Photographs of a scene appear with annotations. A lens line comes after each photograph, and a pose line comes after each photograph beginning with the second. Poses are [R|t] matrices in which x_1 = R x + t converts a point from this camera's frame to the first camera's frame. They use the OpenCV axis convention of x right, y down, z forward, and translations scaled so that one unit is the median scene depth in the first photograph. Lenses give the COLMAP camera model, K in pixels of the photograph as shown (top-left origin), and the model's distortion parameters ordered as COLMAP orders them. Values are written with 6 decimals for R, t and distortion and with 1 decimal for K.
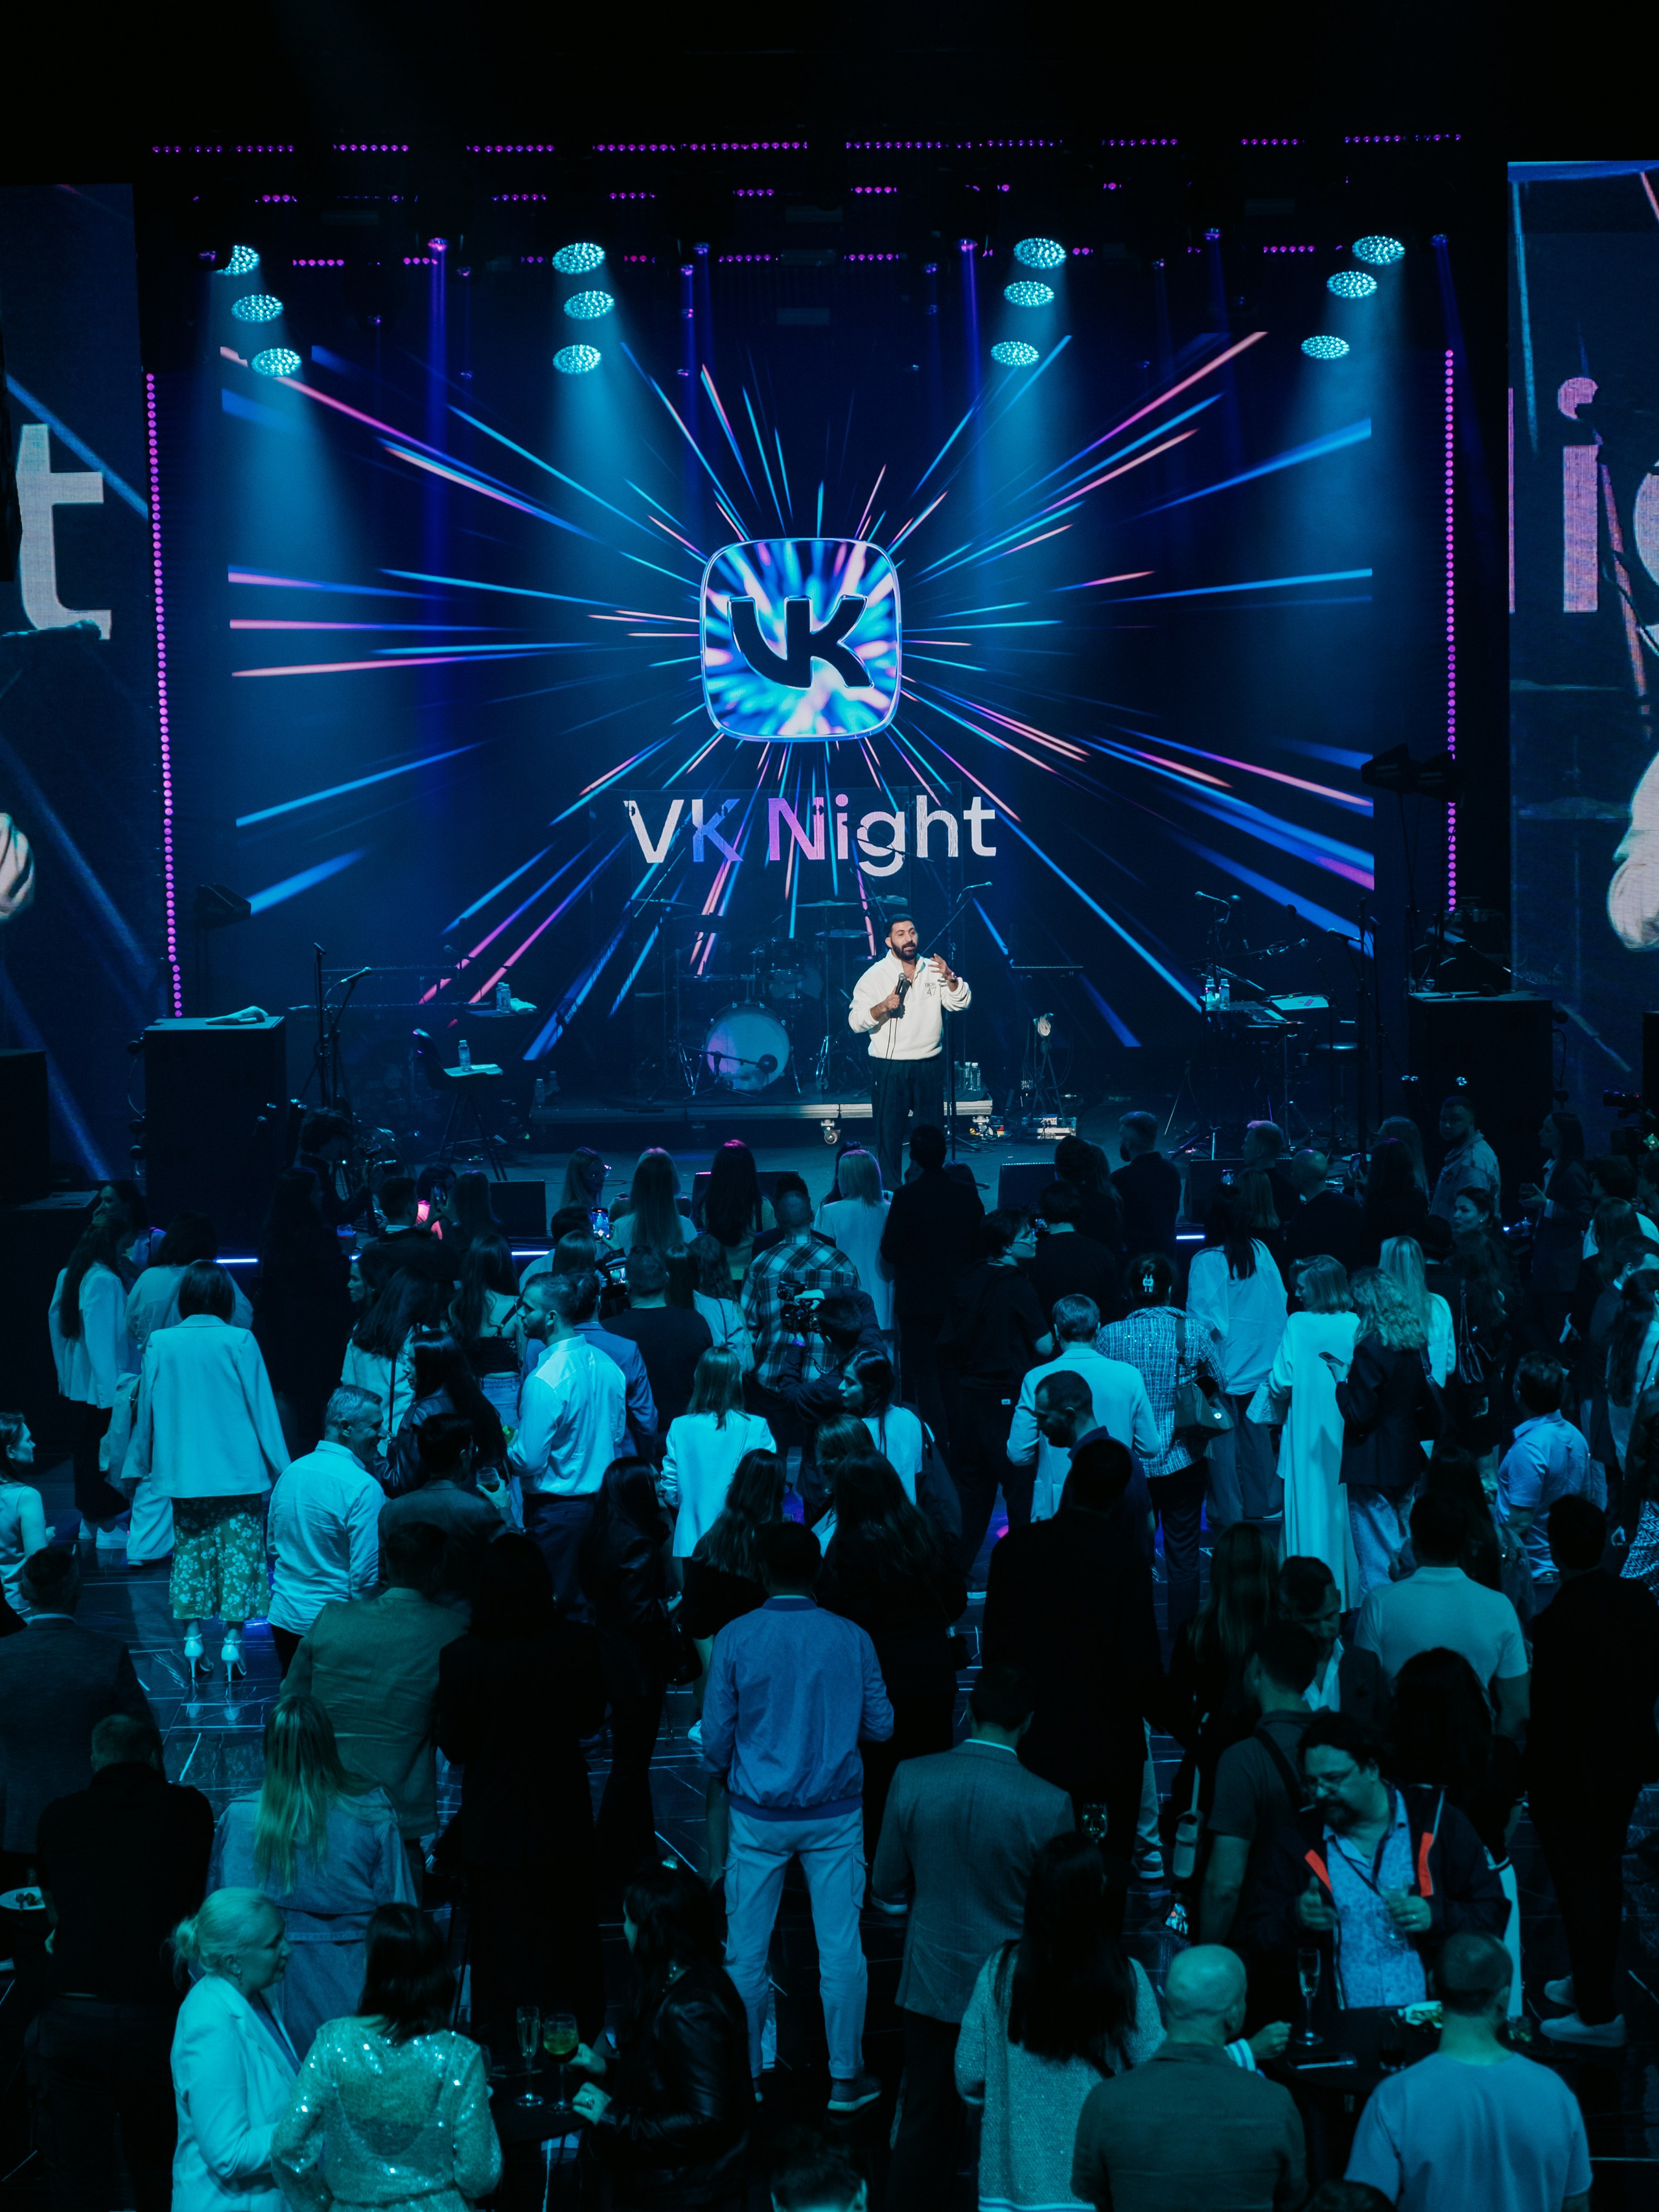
lens RADIAL K [[4578.3, 0, 829.8], [0, 4578.3, 1106.0], [0, 0, 1]] dist [0.023091, 0.000000]
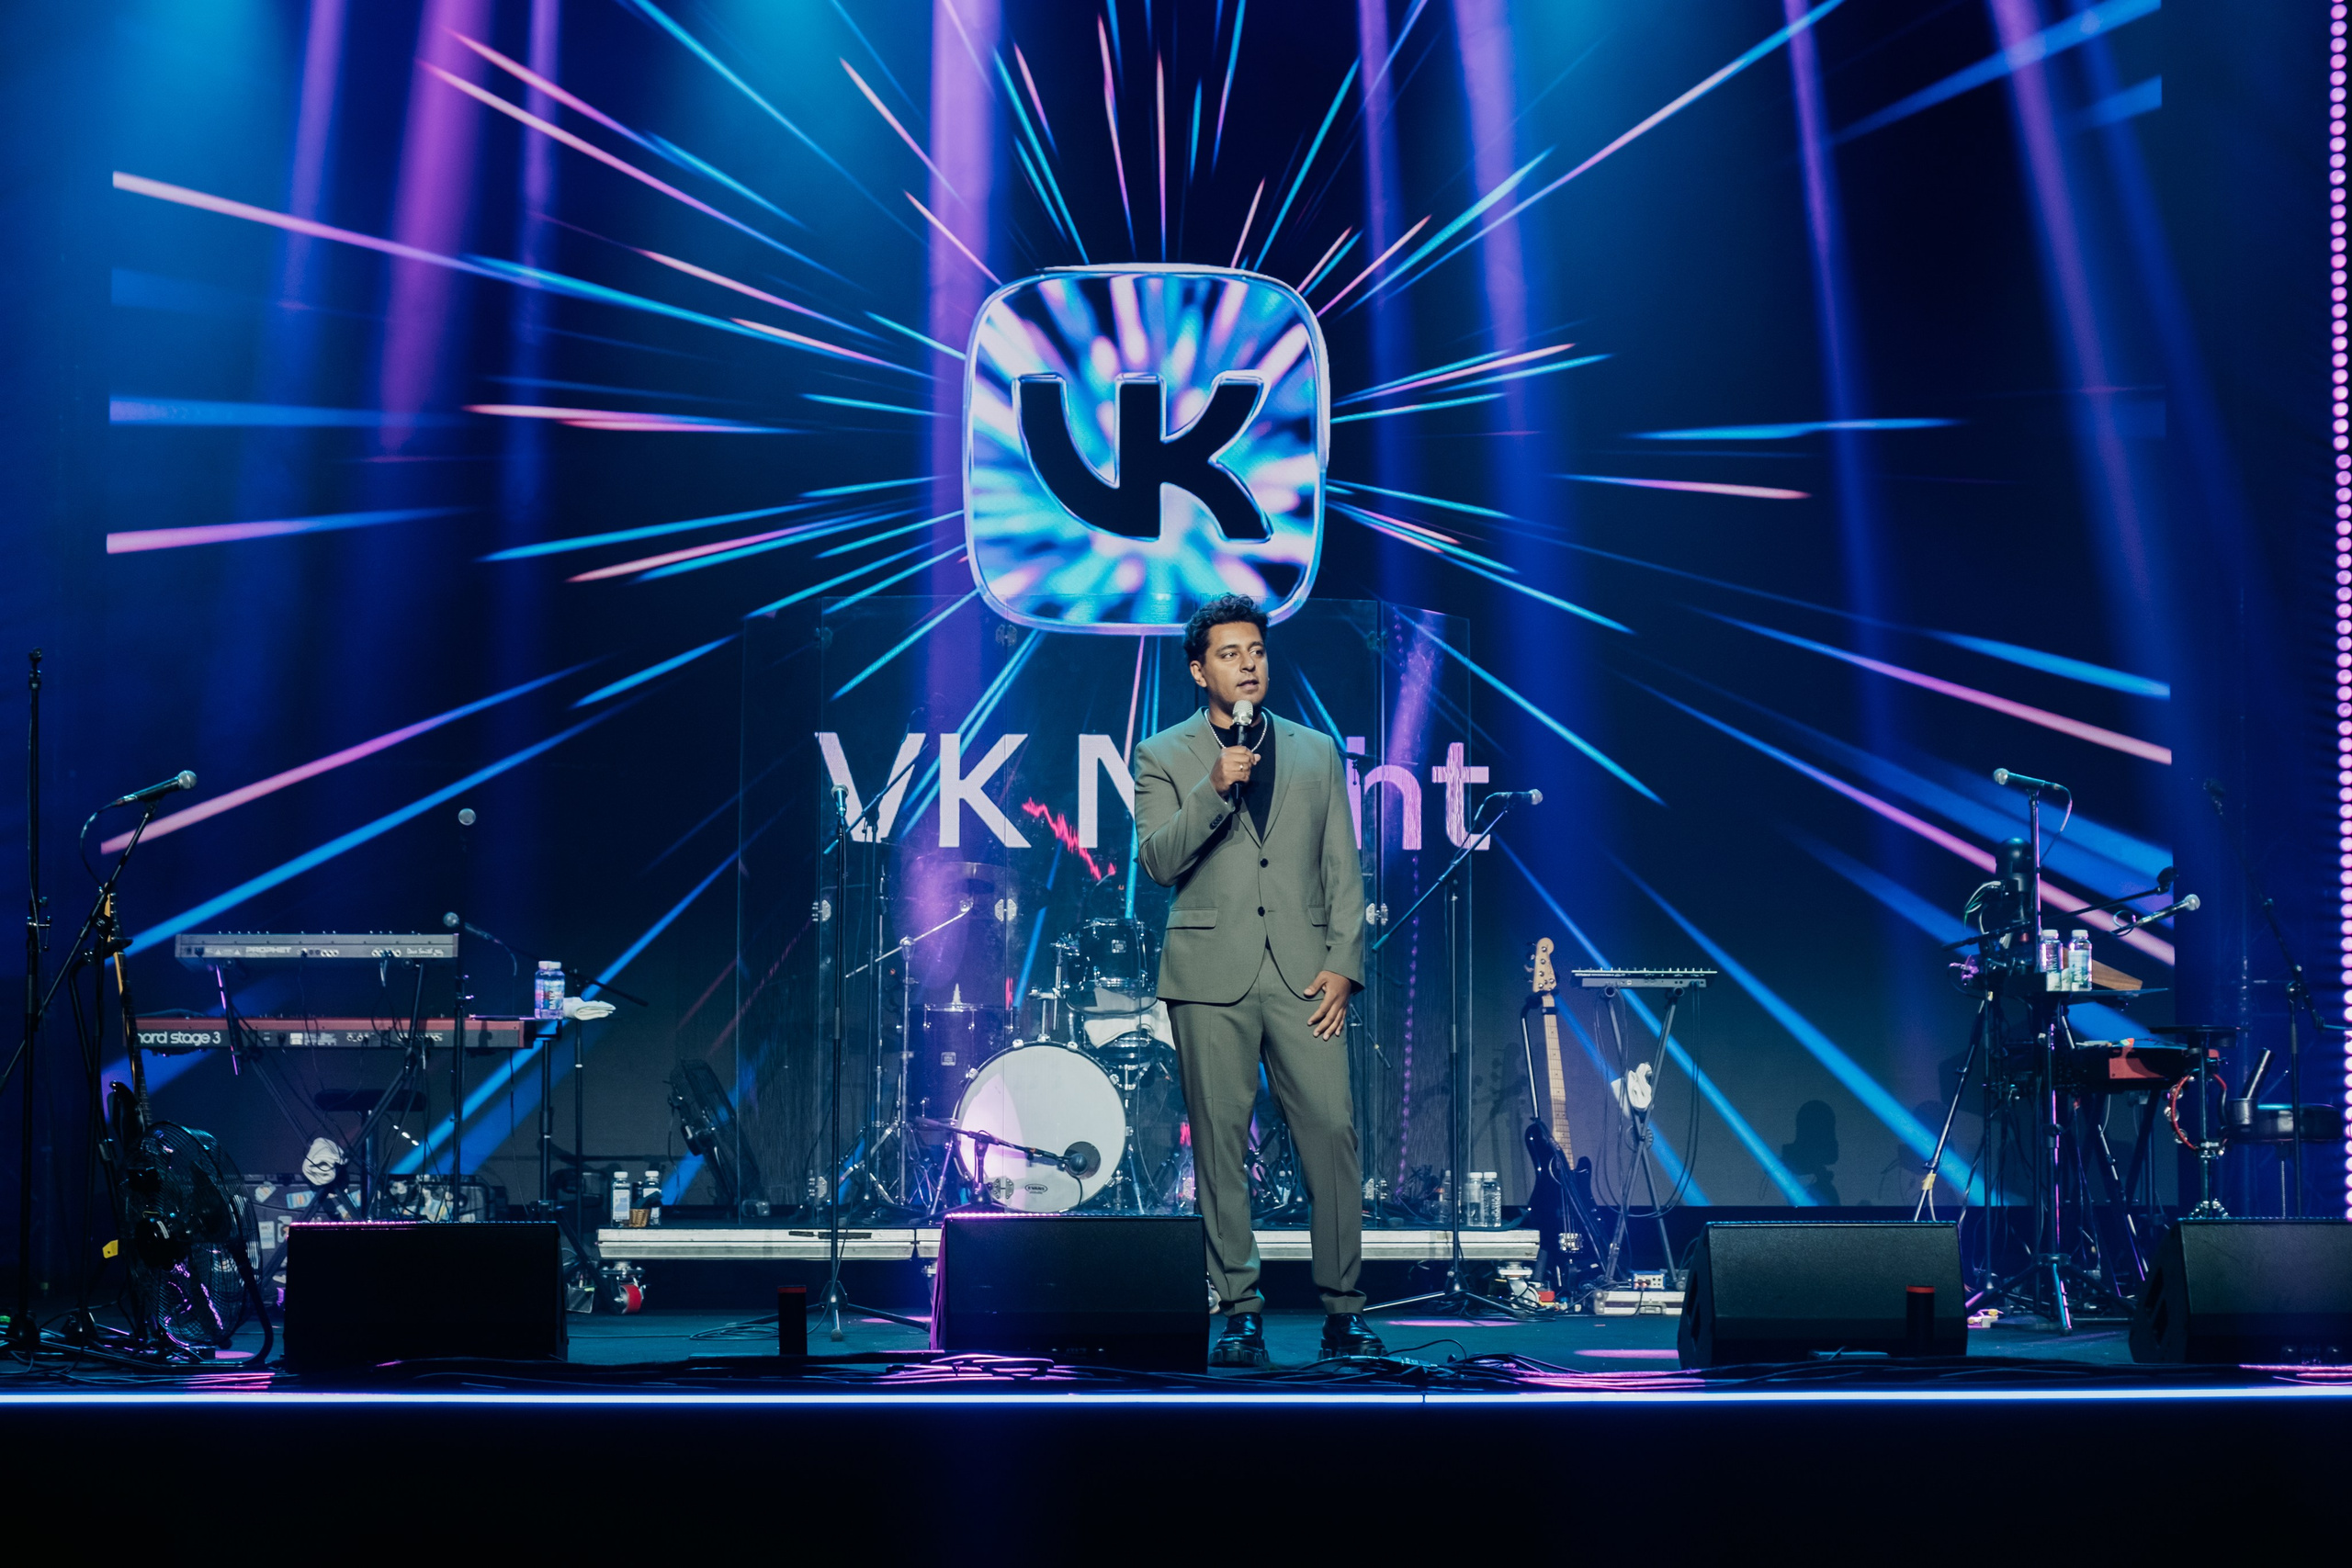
lens RADIAL K [[4448.0, 0, 1176.1], [0, 4448.0, 783.6], [0, 0, 1]] dist [-0.025076, 0.000000]
pose [[0.999513, 0.020499, 0.023509, -0.014292], [-0.015905, 0.983321, -0.181184, 0.035315], [-0.026831, 0.180722, 0.983168, 0.476613]]
